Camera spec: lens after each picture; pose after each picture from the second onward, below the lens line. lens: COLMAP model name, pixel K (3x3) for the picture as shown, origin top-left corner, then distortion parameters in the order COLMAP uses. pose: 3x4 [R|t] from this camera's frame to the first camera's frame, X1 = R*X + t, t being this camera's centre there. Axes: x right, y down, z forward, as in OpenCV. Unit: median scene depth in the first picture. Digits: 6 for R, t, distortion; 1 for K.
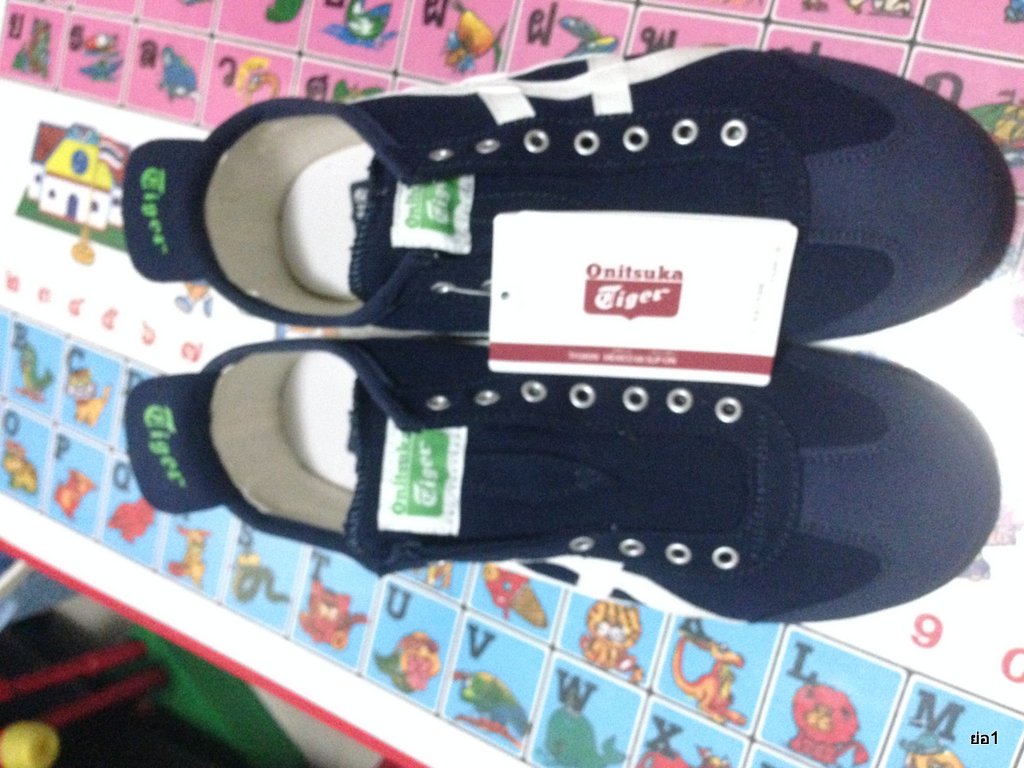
lens RADIAL K [[960.8, 0, 512.0], [0, 960.8, 384.0], [0, 0, 1]] dist [0.013885, -0.011139]
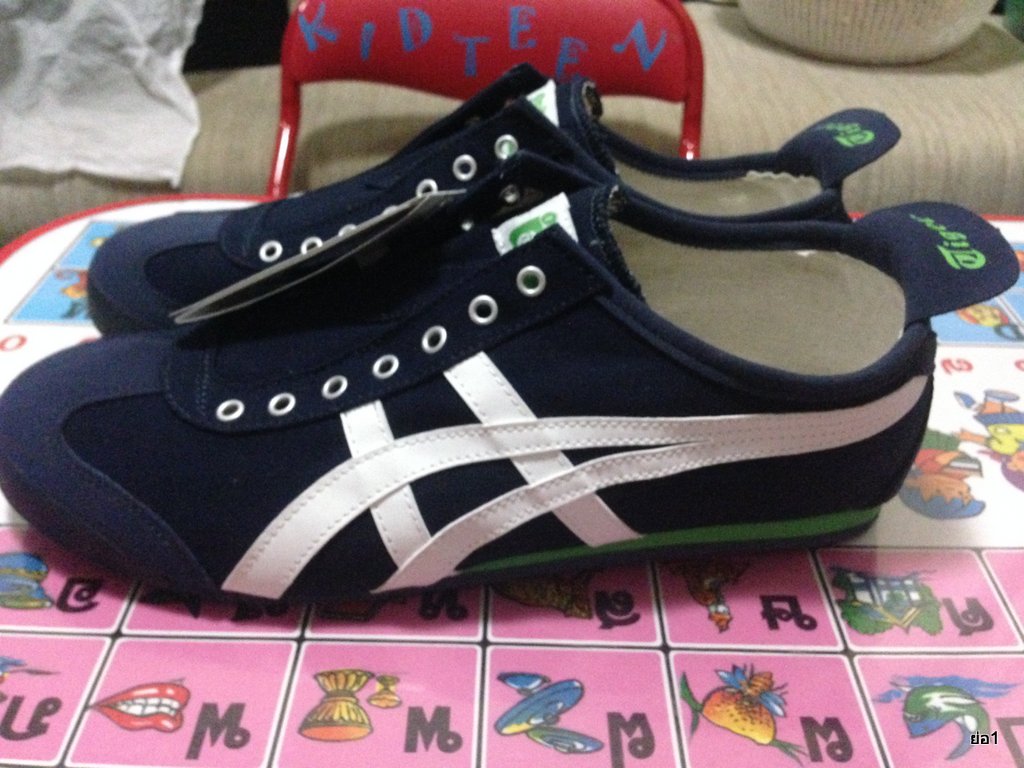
lens RADIAL K [[992.0, 0, 512.0], [0, 992.0, 384.0], [0, 0, 1]] dist [-0.002811, -0.006636]
pose [[-0.882468, 0.469164, 0.033696, -0.031697], [-0.278923, -0.579628, 0.765659, -0.706690], [0.378750, 0.666271, 0.642364, 0.392092]]
